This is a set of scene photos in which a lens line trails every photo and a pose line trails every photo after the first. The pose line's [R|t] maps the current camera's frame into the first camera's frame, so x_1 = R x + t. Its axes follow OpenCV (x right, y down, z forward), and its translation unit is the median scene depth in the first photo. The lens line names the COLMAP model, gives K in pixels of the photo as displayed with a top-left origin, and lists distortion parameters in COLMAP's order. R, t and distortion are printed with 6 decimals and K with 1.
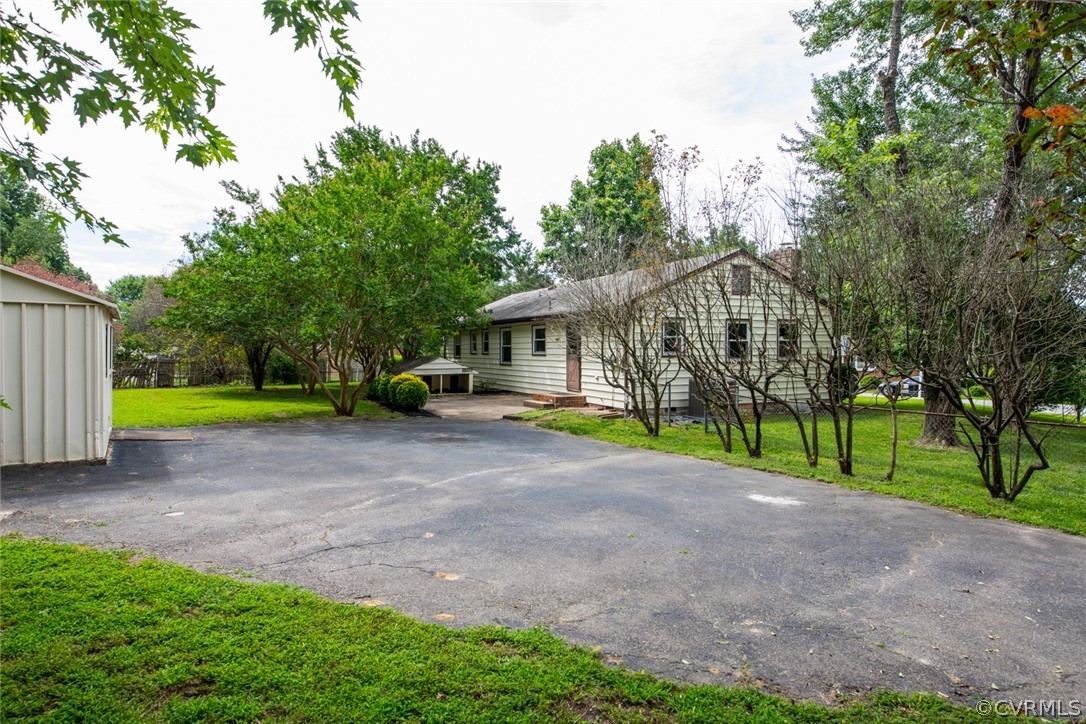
lens RADIAL K [[628.5, 0, 543.0], [0, 628.5, 362.0], [0, 0, 1]] dist [-0.018792, -0.000143]
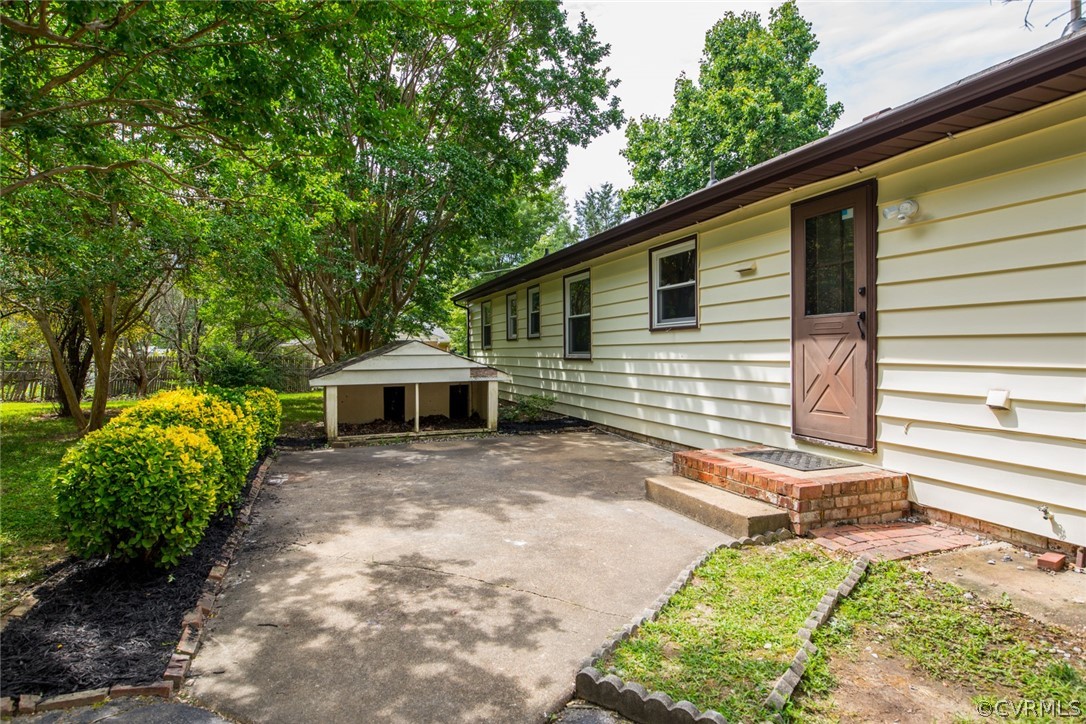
lens RADIAL K [[628.5, 0, 543.0], [0, 628.5, 362.0], [0, 0, 1]] dist [-0.018792, -0.000143]
pose [[0.994458, -0.001644, -0.105122, -0.038830], [0.001248, 0.999992, -0.003829, 0.008066], [0.105127, 0.003676, 0.994452, 0.592064]]
